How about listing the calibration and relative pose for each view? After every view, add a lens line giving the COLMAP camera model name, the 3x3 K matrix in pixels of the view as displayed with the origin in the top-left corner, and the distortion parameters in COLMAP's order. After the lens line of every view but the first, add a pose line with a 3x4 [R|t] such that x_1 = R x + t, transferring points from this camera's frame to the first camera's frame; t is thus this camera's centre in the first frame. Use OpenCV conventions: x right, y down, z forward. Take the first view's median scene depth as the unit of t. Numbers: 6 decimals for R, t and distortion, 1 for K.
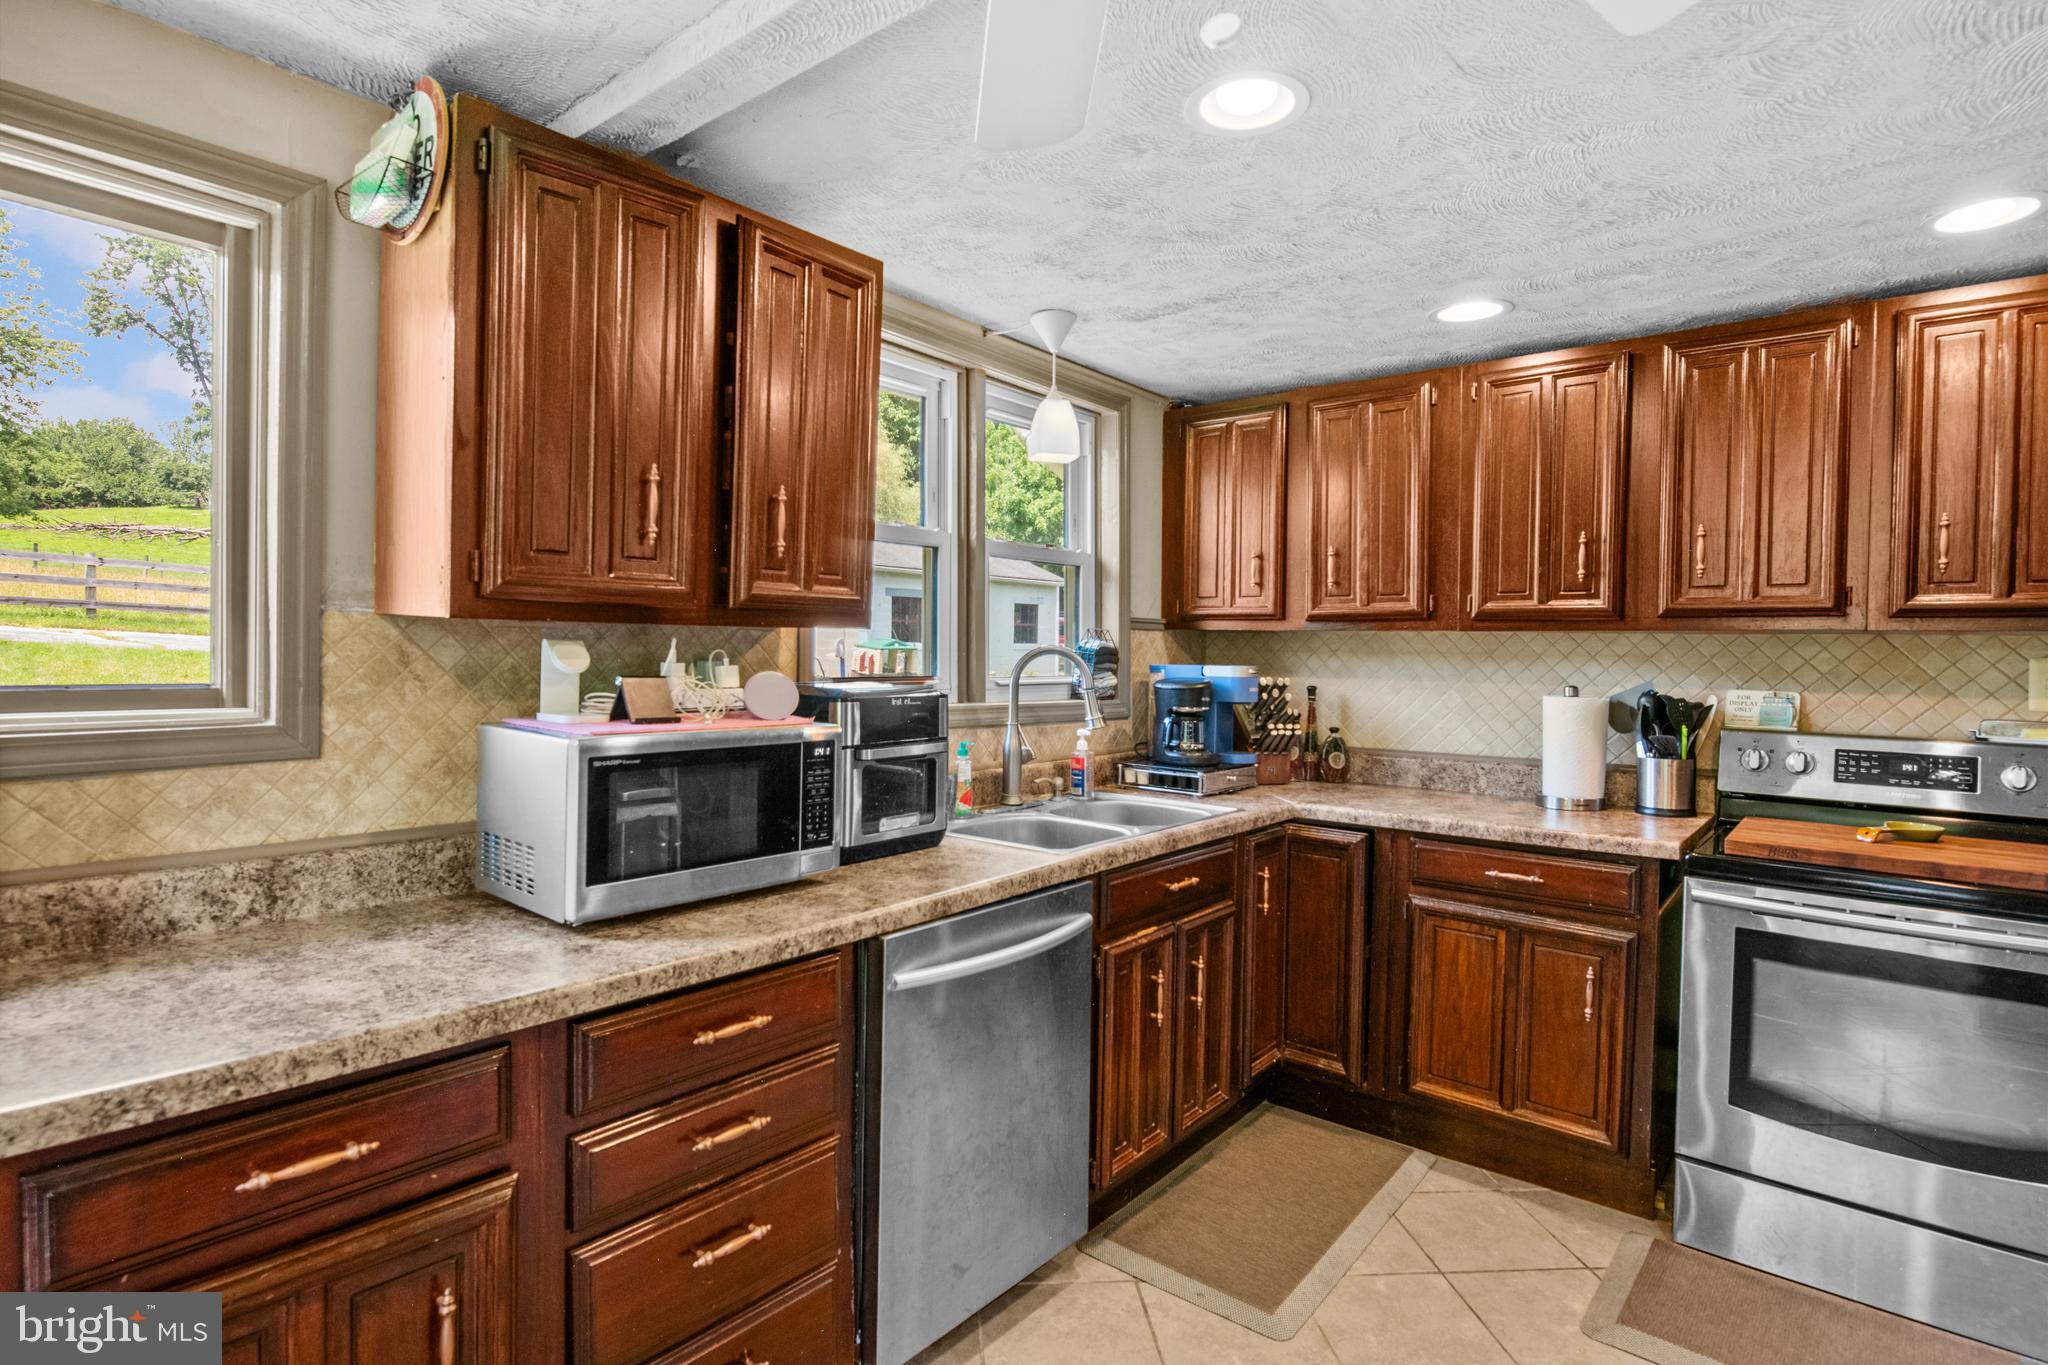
lens RADIAL K [[1033.8, 0, 1026.3], [0, 1033.8, 681.5], [0, 0, 1]] dist [0.000962, -0.003830]
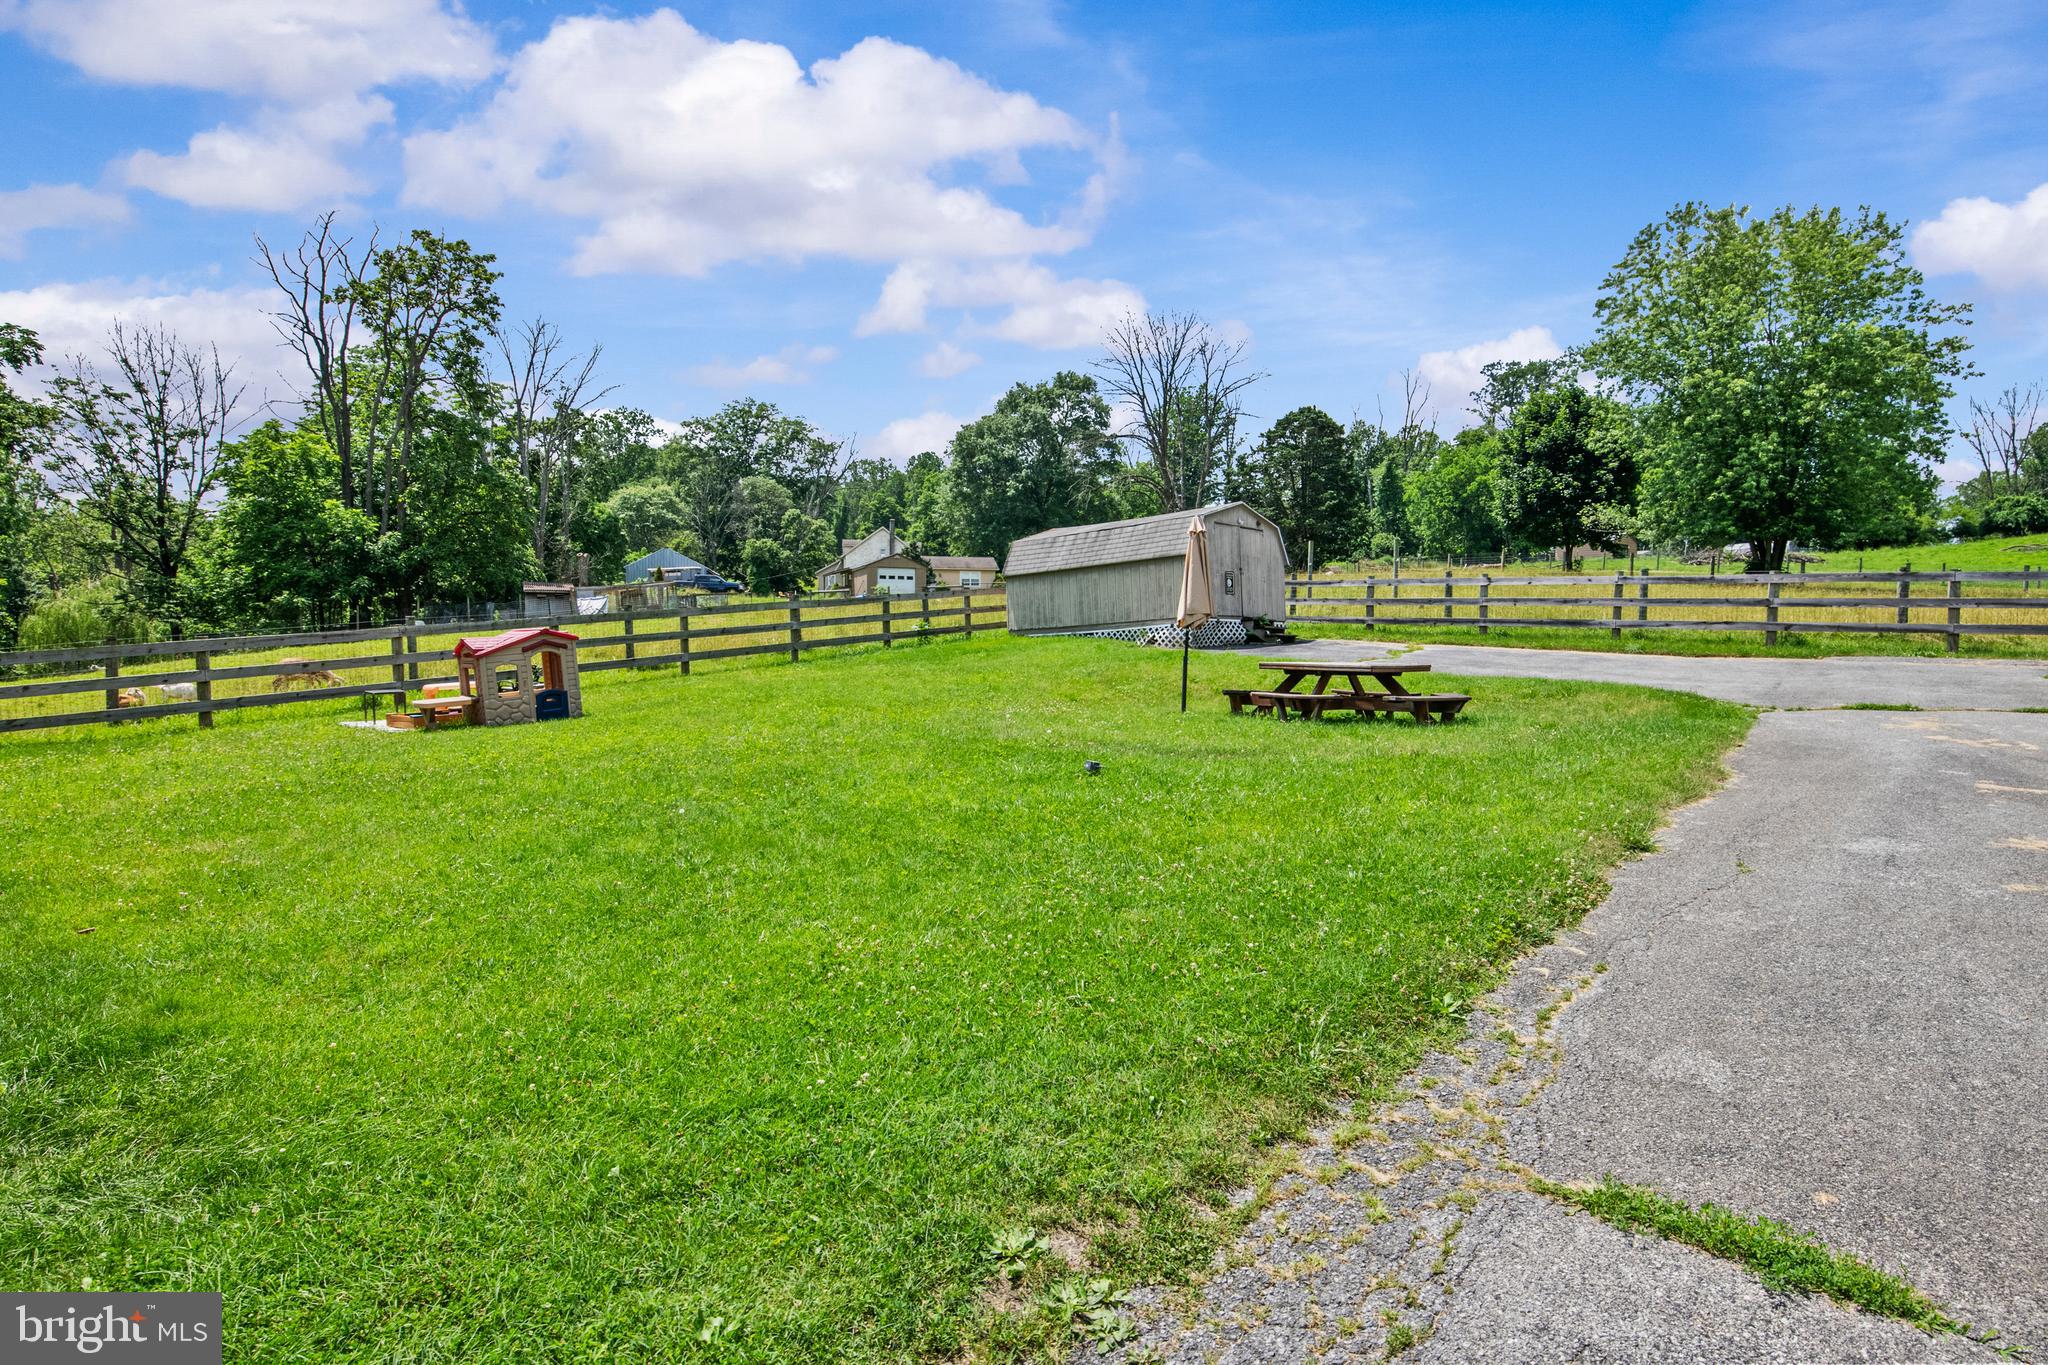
lens RADIAL K [[1113.2, 0, 1005.3], [0, 1113.2, 692.9], [0, 0, 1]] dist [-0.000678, -0.004692]
pose [[-0.100223, 0.016444, -0.994829, 2.419465], [-0.043078, 0.998854, 0.020850, -0.029183], [0.994032, 0.044945, -0.099400, 5.002117]]
